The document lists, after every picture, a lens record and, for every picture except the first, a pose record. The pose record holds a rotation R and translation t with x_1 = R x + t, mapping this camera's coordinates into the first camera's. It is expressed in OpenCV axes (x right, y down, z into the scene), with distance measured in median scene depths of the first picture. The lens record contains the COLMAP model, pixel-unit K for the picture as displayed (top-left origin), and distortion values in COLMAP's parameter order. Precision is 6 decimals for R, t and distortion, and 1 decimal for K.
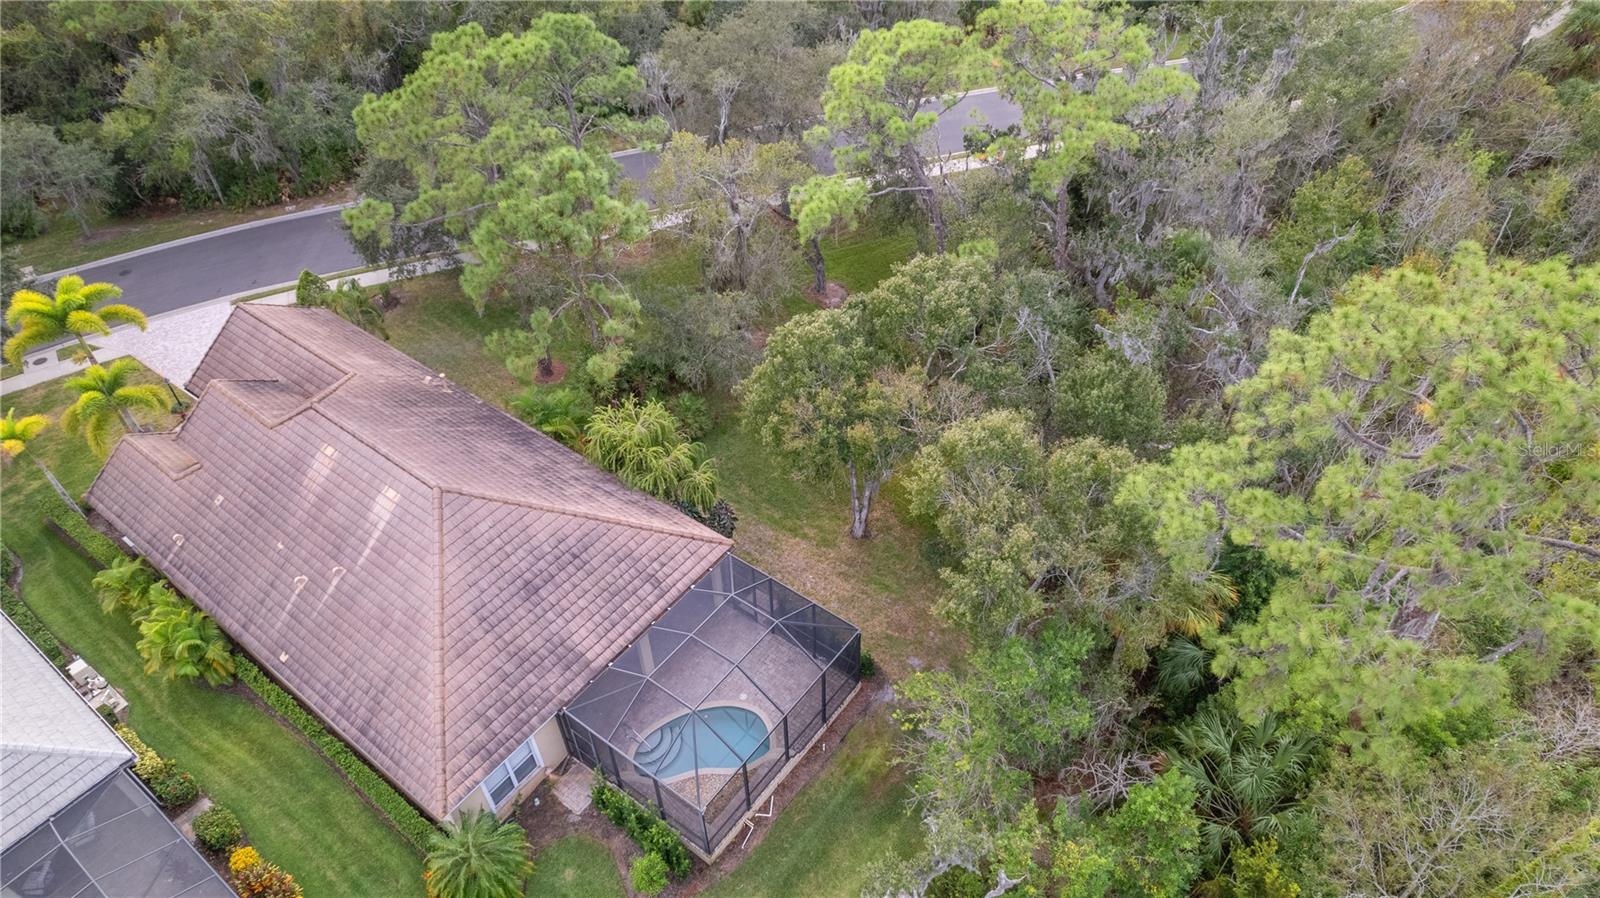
lens RADIAL K [[1003.5, 0, 790.2], [0, 1003.5, 454.8], [0, 0, 1]] dist [-0.021666, 0.001425]
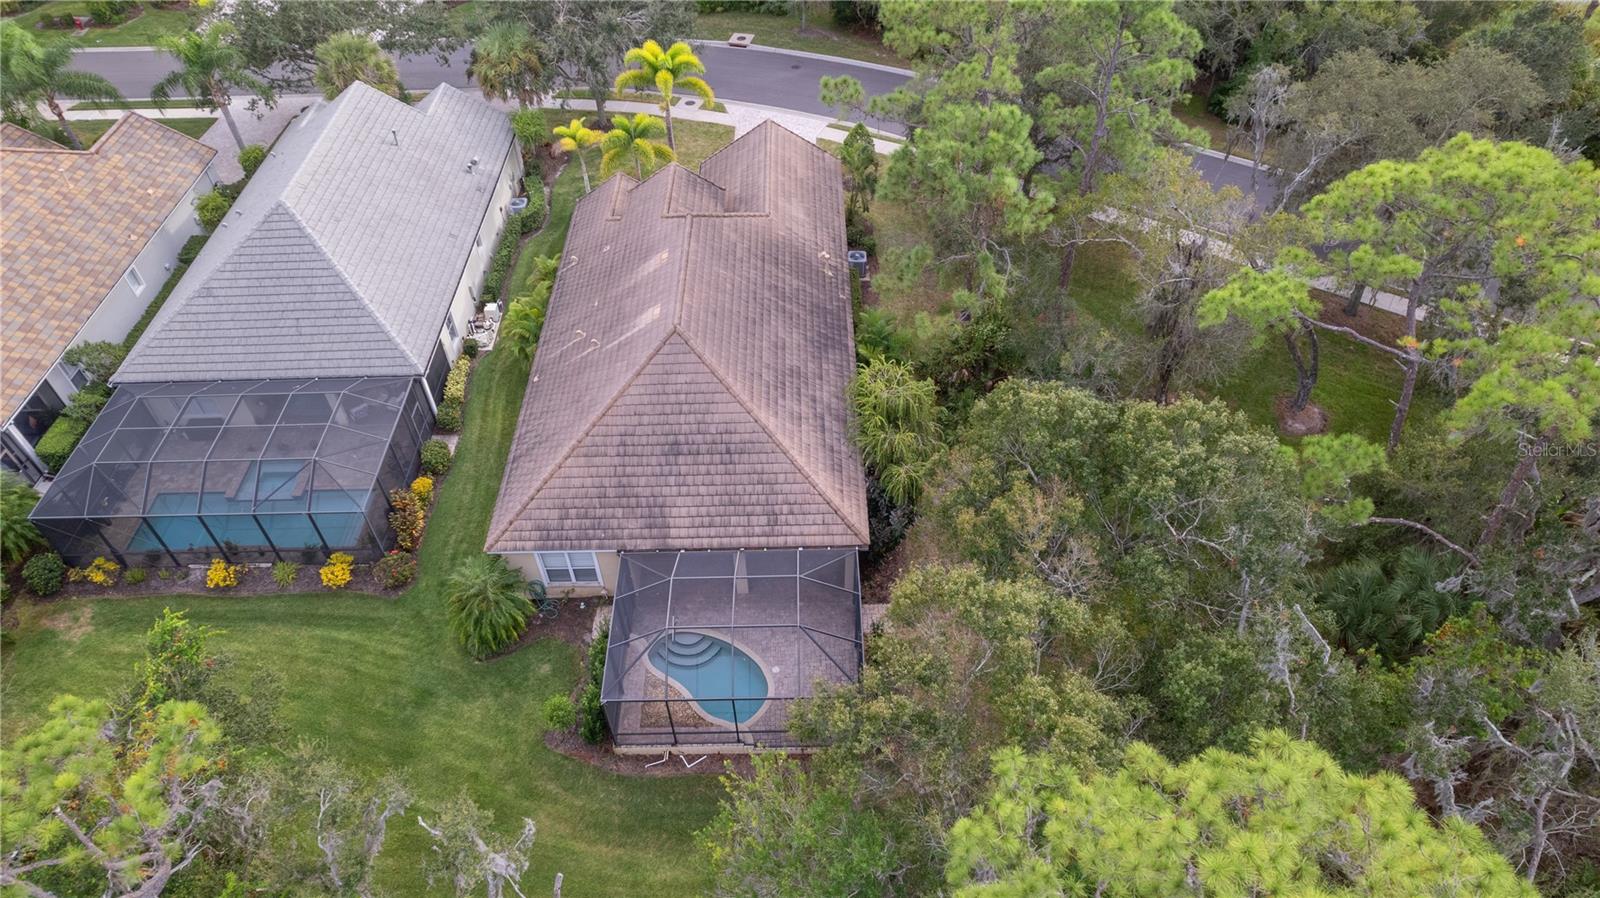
lens RADIAL K [[1003.5, 0, 790.2], [0, 1003.5, 454.8], [0, 0, 1]] dist [-0.021666, 0.001425]
pose [[0.618218, 0.577047, -0.533688, 0.377398], [-0.535975, 0.806133, 0.250759, -0.188782], [0.574924, 0.131020, 0.807649, 0.193207]]
